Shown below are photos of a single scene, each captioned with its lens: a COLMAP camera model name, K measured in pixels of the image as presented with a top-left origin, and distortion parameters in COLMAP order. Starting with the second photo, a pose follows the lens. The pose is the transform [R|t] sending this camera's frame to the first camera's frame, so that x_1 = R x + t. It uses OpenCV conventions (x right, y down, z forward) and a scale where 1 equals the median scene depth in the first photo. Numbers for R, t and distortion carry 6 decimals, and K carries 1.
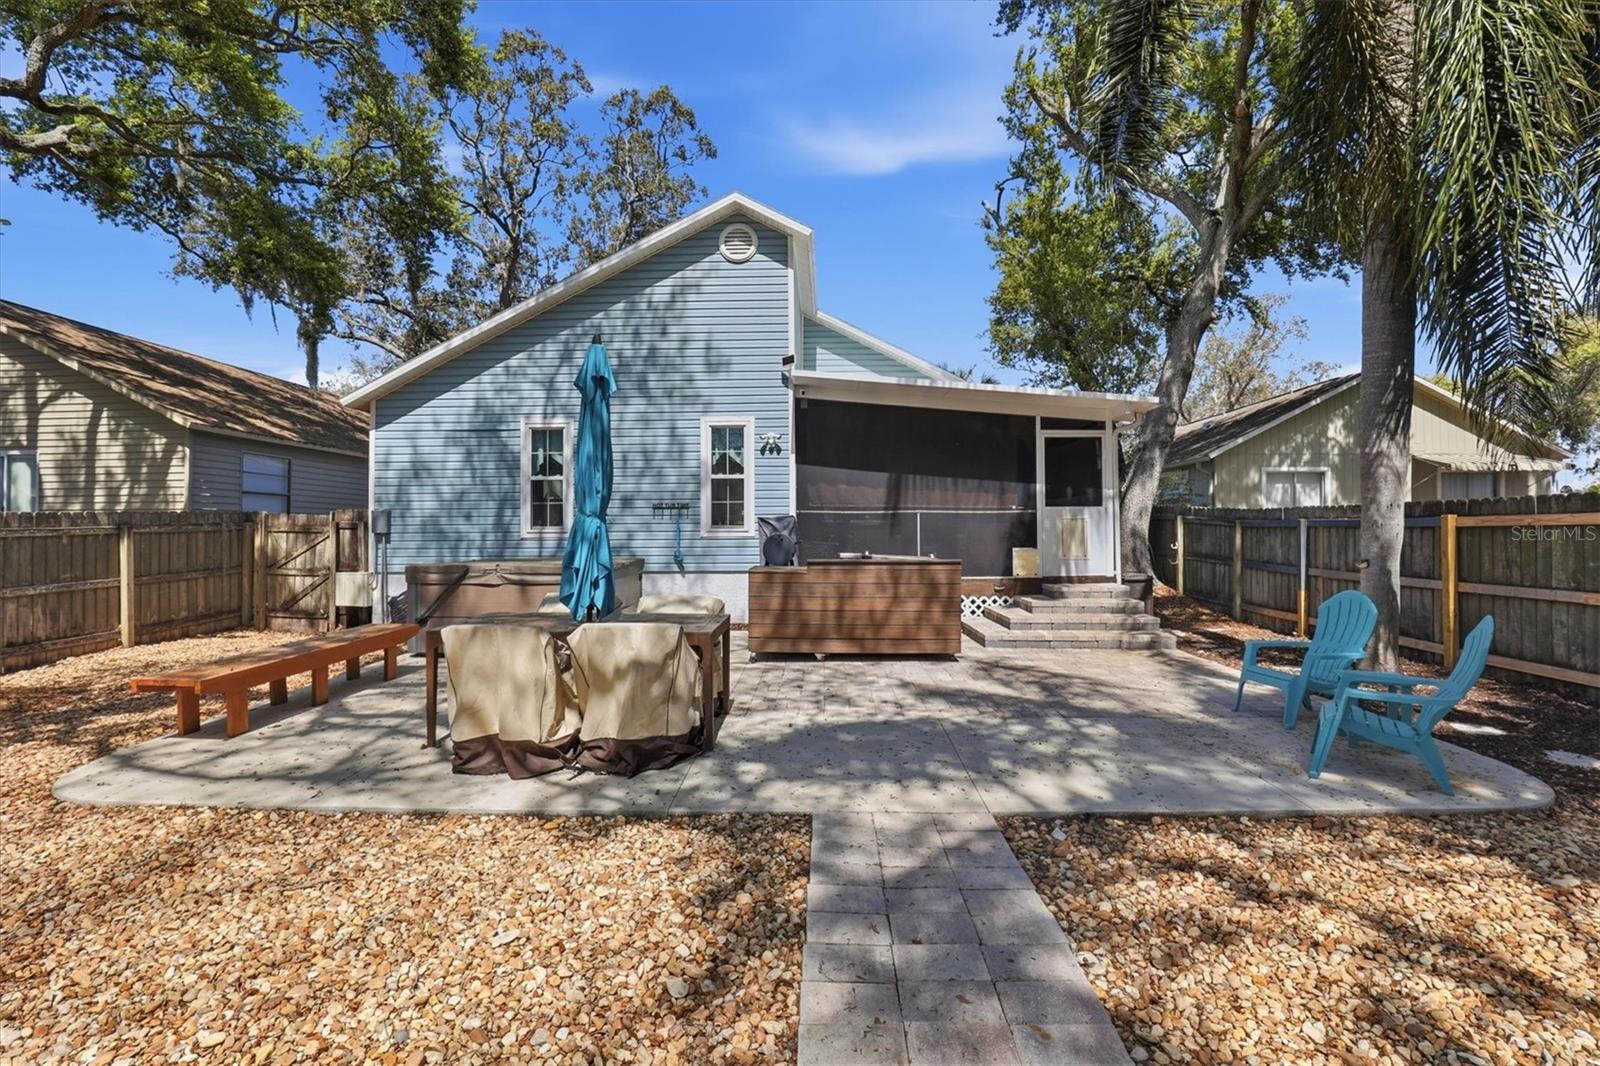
lens RADIAL K [[733.8, 0, 802.0], [0, 733.8, 519.7], [0, 0, 1]] dist [-0.032470, 0.002074]
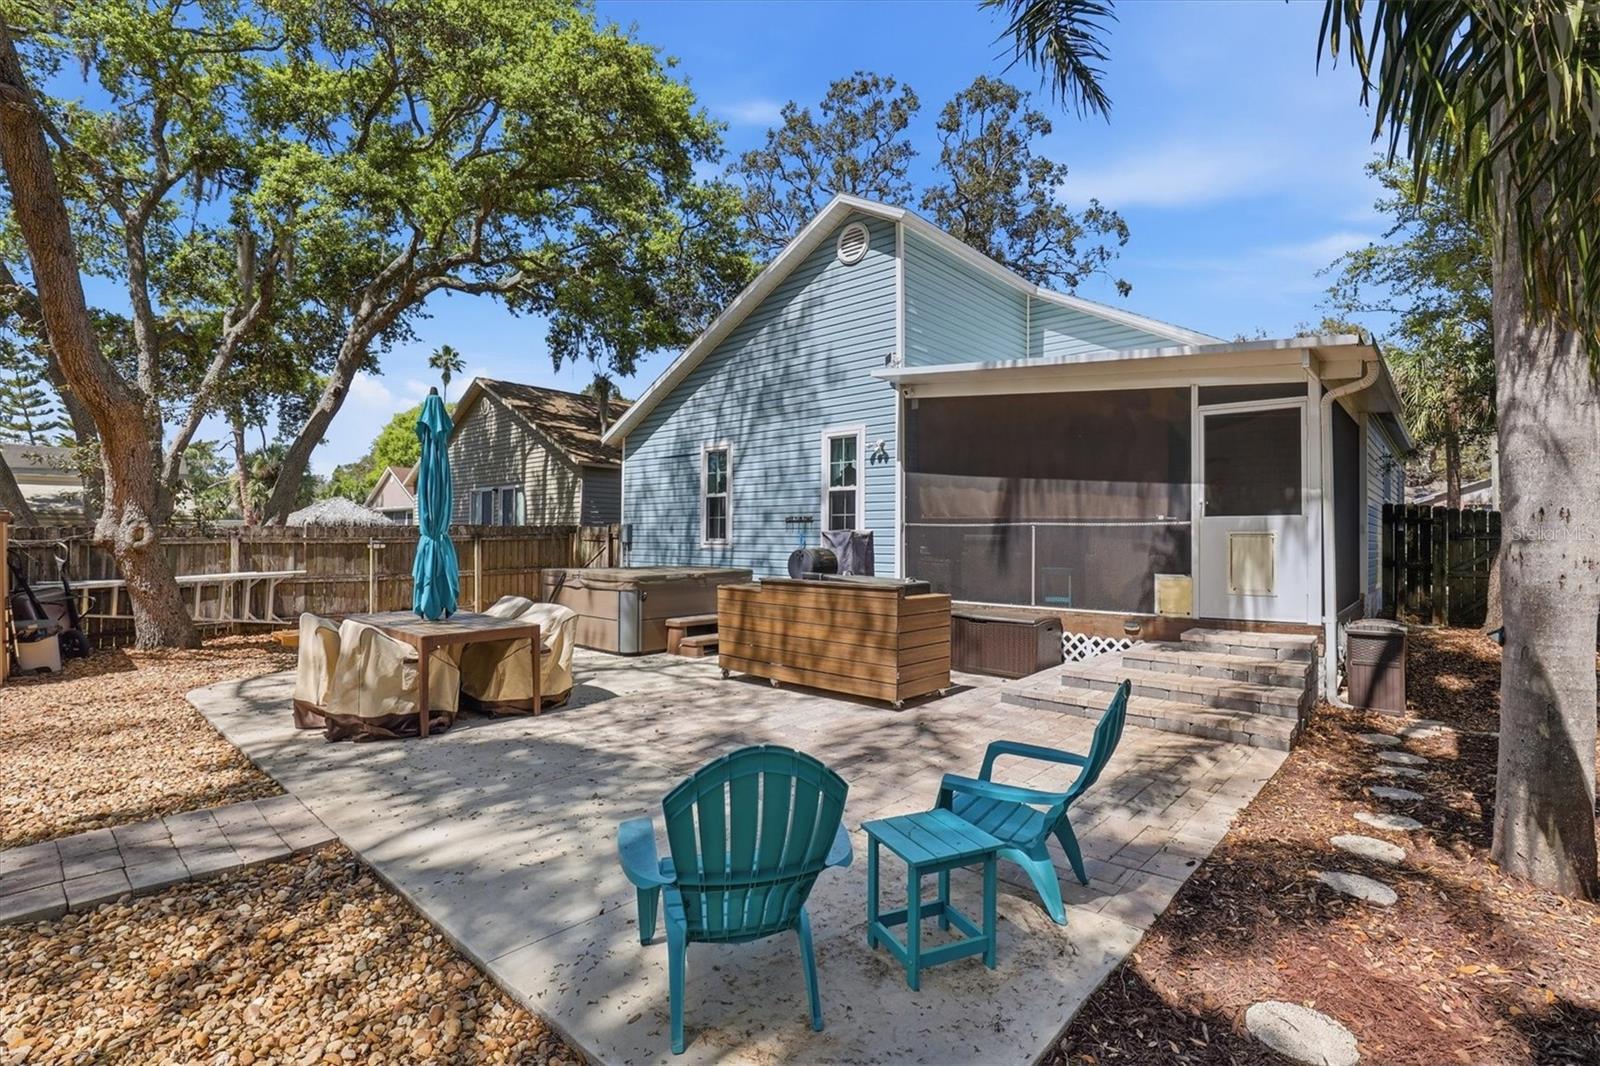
lens RADIAL K [[733.8, 0, 794.5], [0, 733.8, 525.4], [0, 0, 1]] dist [-0.032470, 0.002074]
pose [[0.762106, -0.002195, -0.647449, 0.471934], [0.001689, 0.999998, -0.001402, -0.008753], [0.647450, -0.000025, 0.762108, 0.221221]]
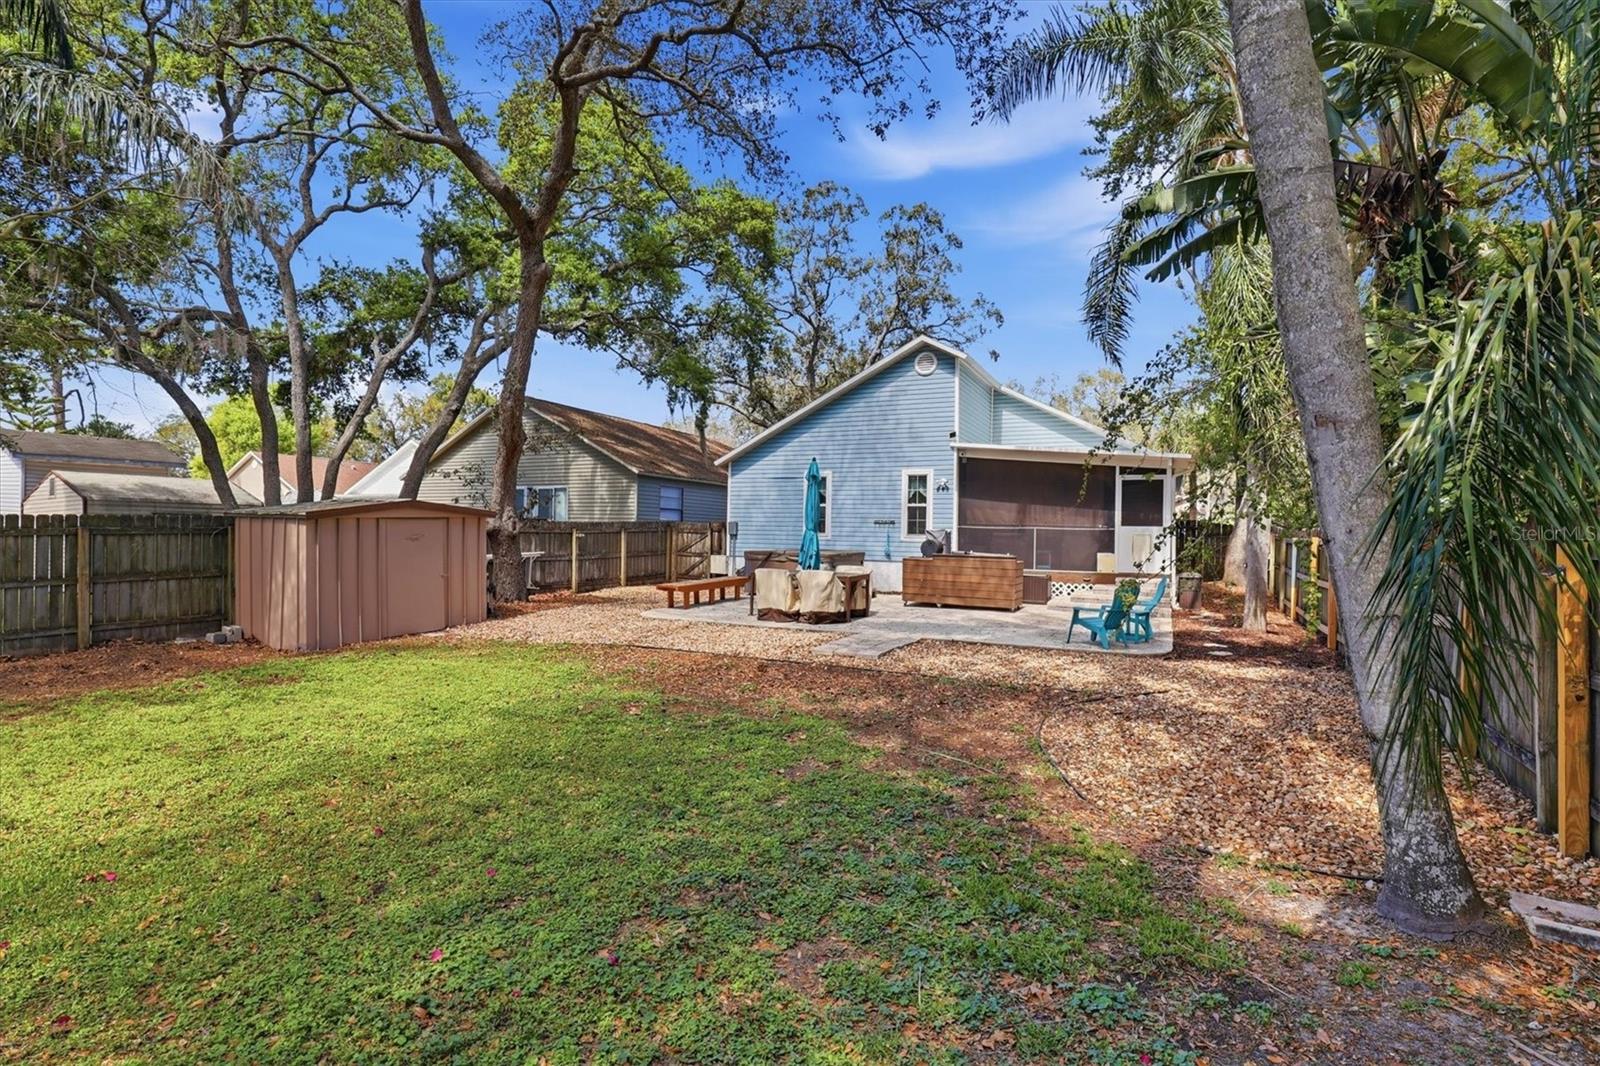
lens RADIAL K [[733.8, 0, 795.6], [0, 733.8, 525.4], [0, 0, 1]] dist [-0.032470, 0.002074]
pose [[0.908312, 0.016480, -0.417968, 0.343812], [-0.015402, 0.999864, 0.005952, -0.017602], [0.418009, 0.001032, 0.908442, -0.629844]]
